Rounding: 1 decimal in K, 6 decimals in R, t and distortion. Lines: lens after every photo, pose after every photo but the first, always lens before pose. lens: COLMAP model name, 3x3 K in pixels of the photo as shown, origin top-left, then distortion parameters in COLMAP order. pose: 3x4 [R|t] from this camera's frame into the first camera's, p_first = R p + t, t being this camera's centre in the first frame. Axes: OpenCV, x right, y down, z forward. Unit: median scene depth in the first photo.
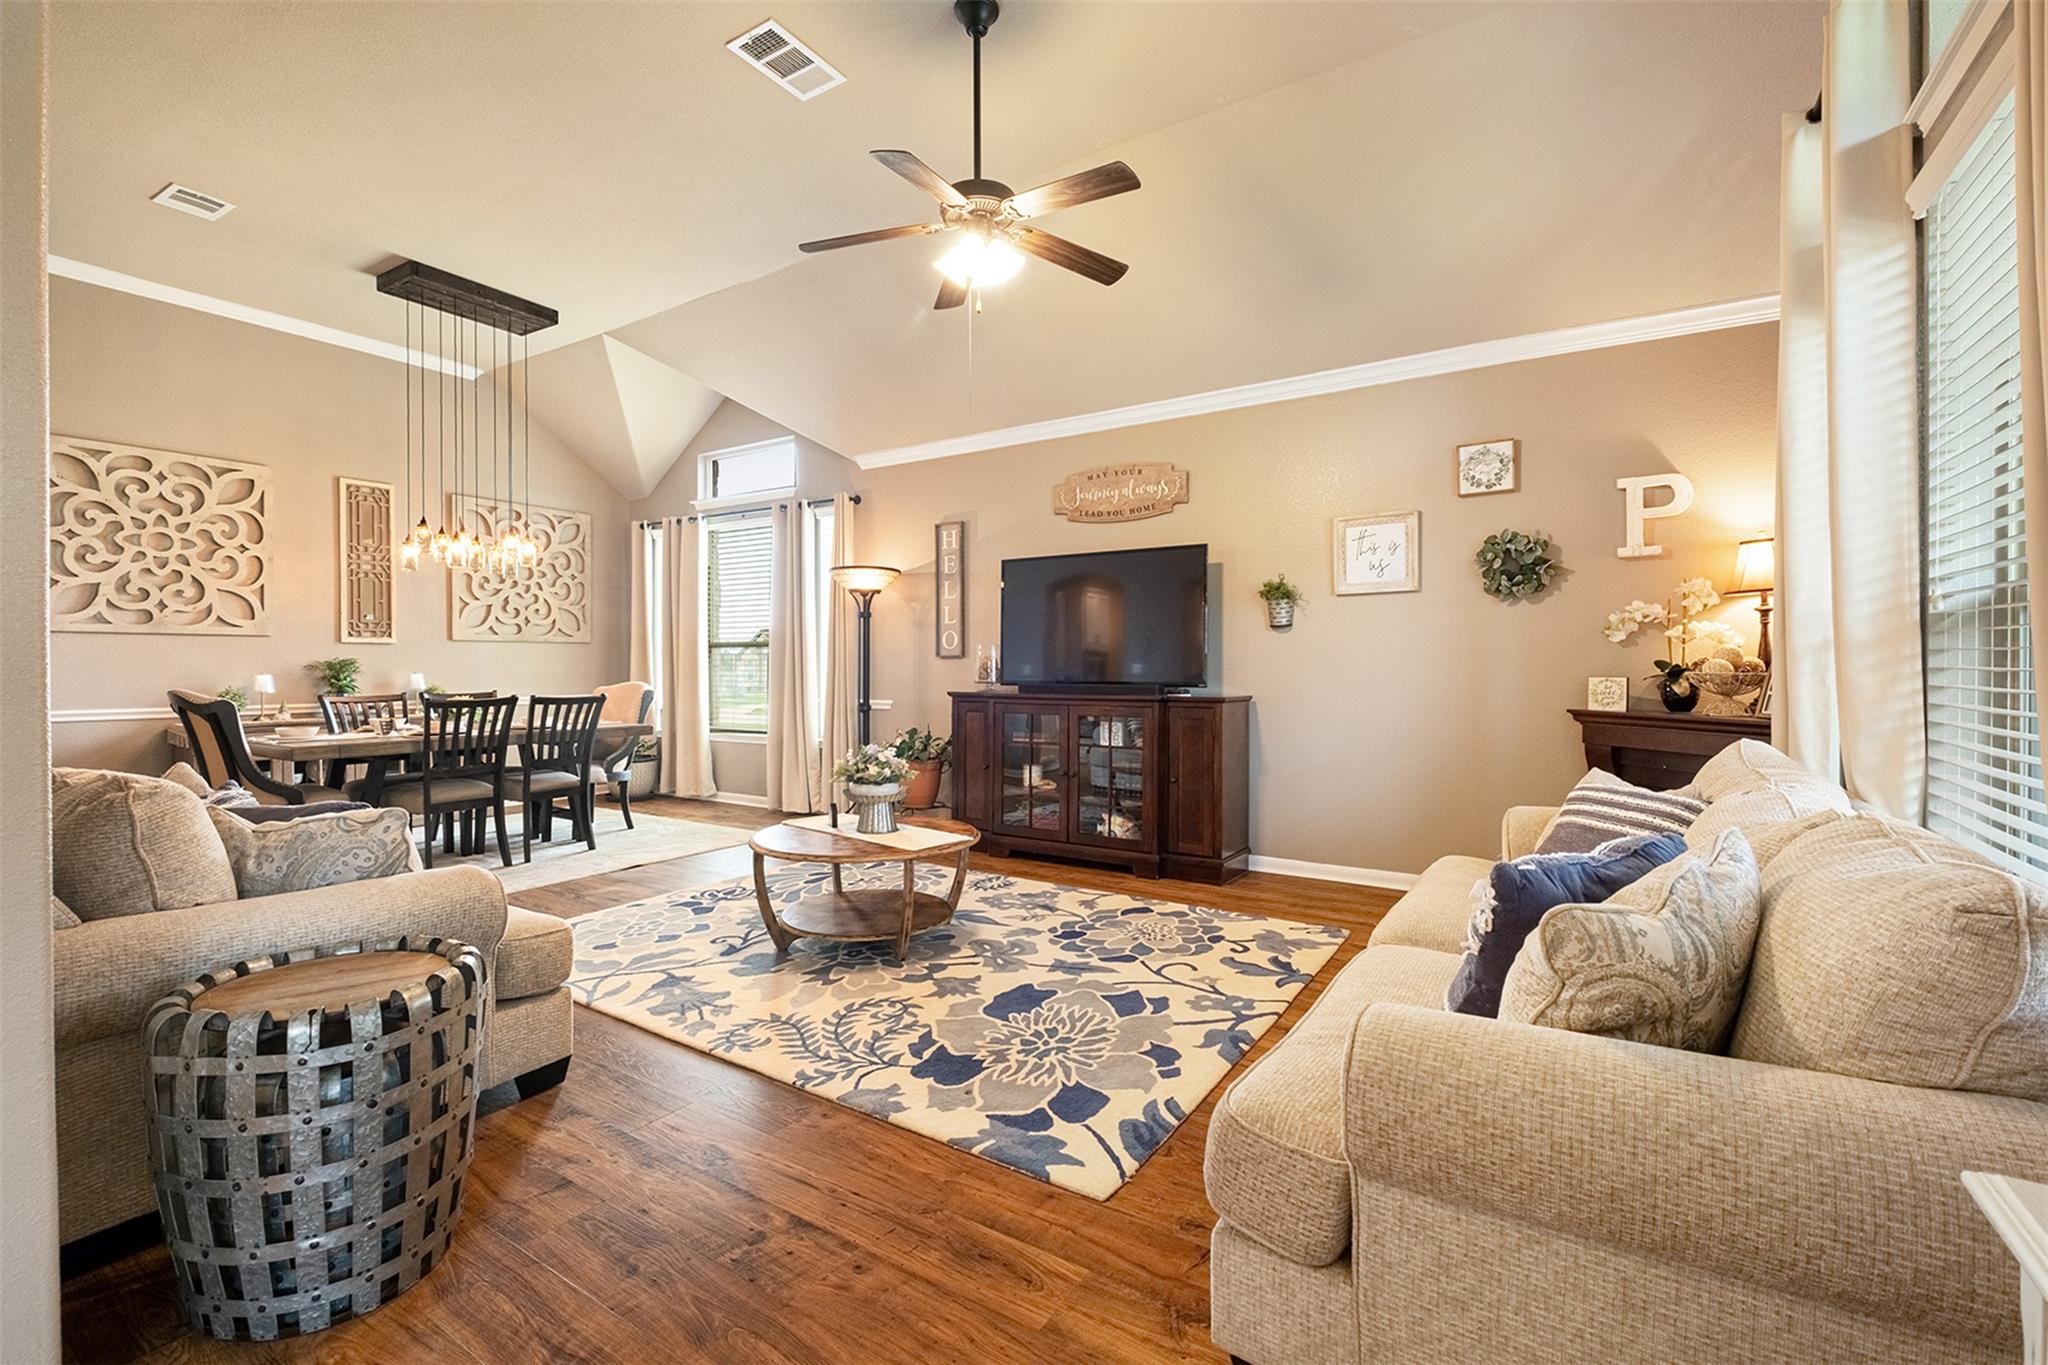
lens RADIAL K [[891.6, 0, 1023.9], [0, 891.6, 672.0], [0, 0, 1]] dist [-0.001033, -0.002357]
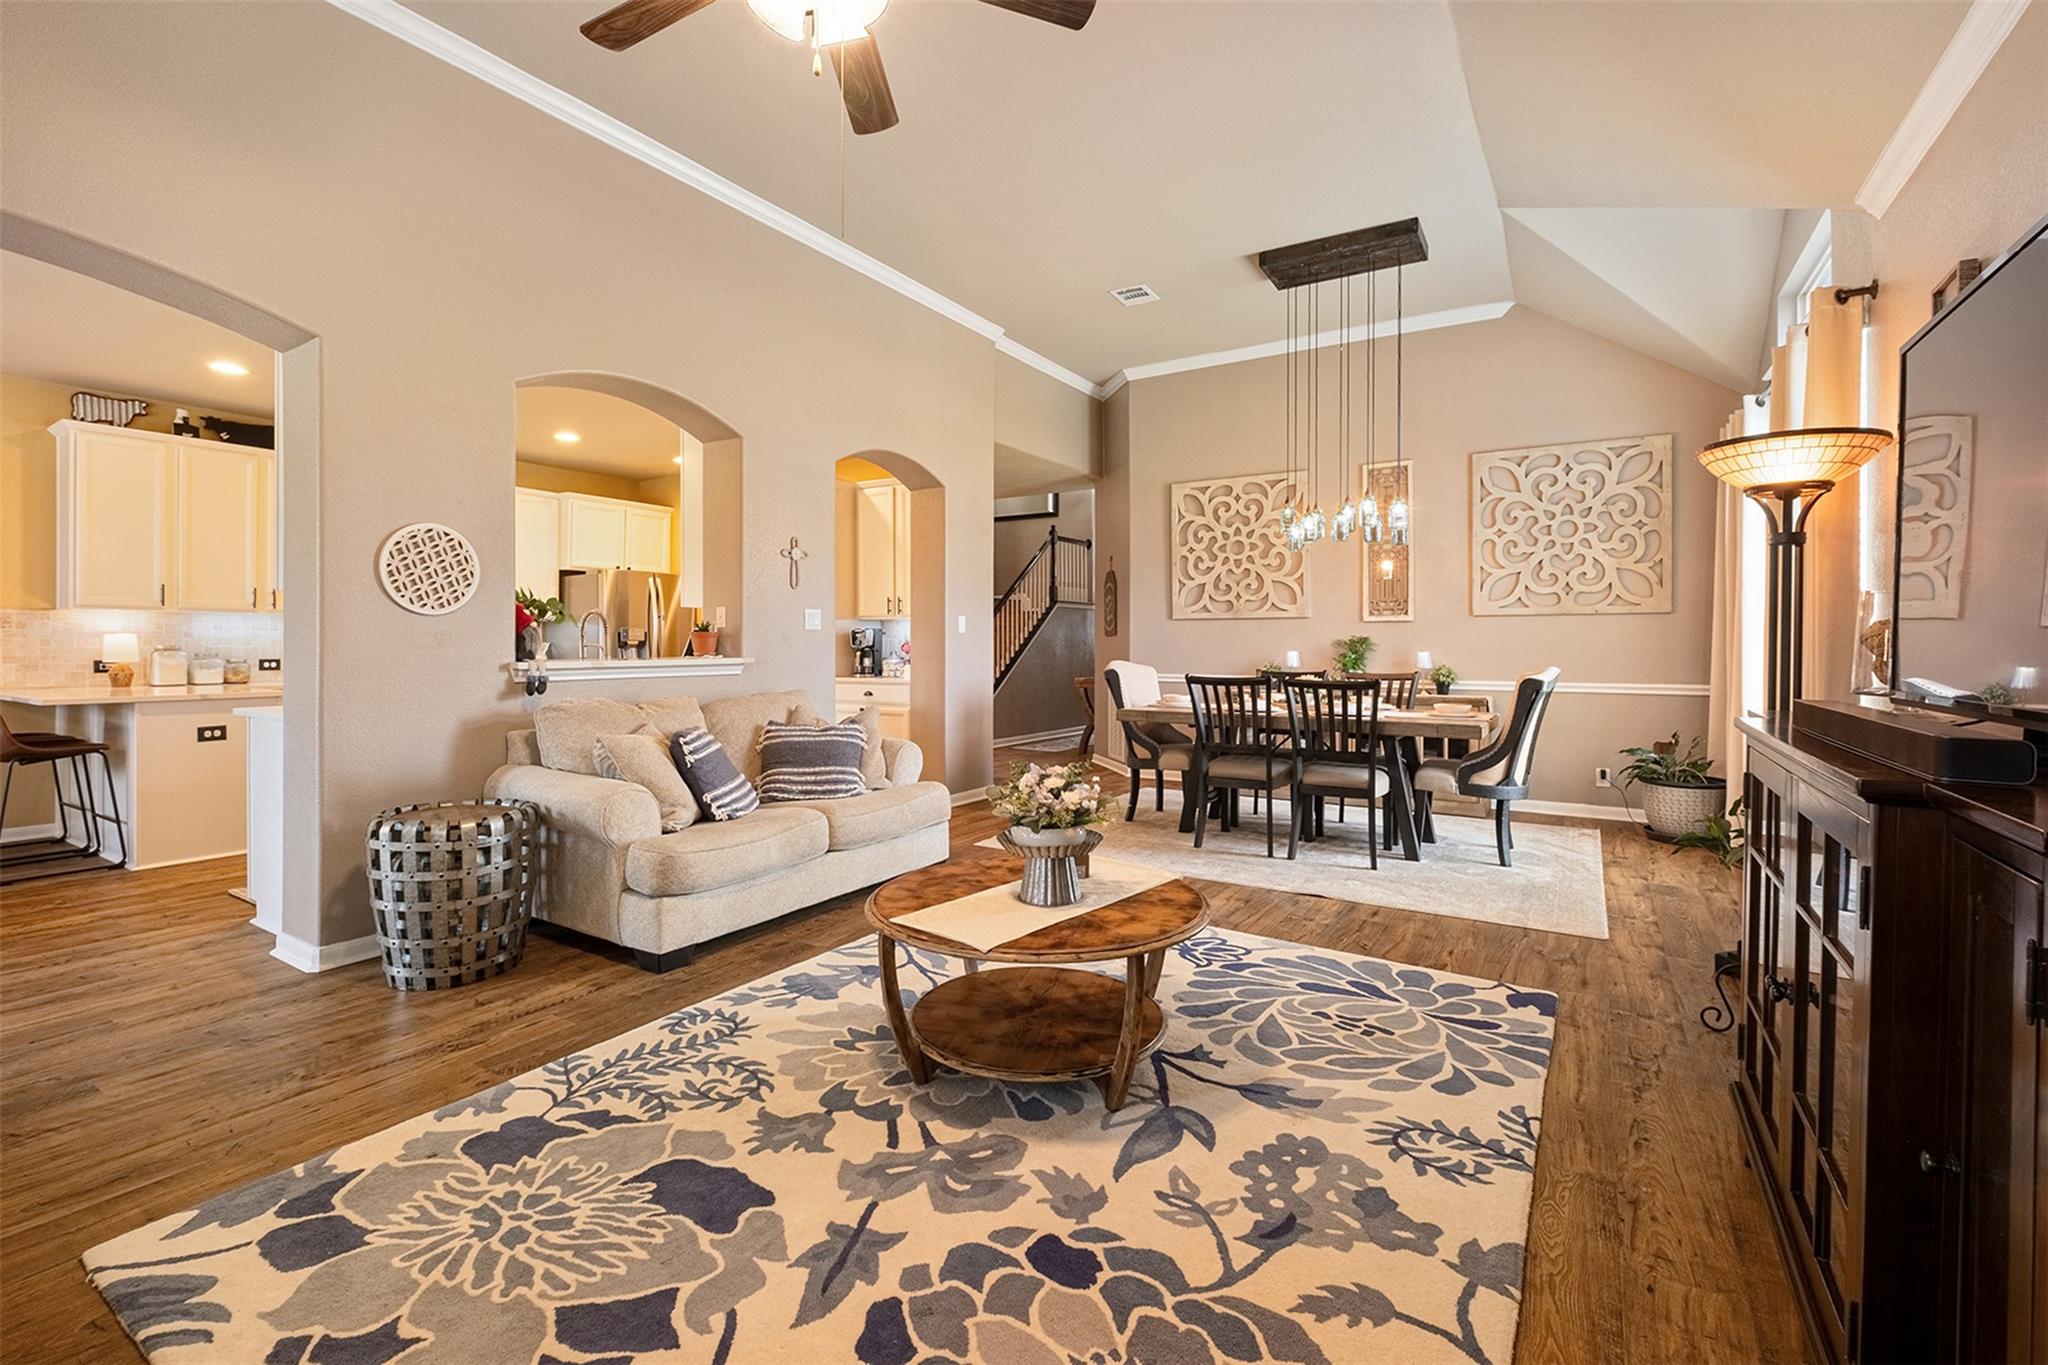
lens RADIAL K [[891.6, 0, 1025.2], [0, 891.6, 667.9], [0, 0, 1]] dist [-0.001033, -0.002357]
pose [[0.008196, 0.032722, -0.999431, 0.474034], [-0.005549, 0.999451, 0.032677, -0.015765], [0.999951, 0.005278, 0.008374, 0.948089]]
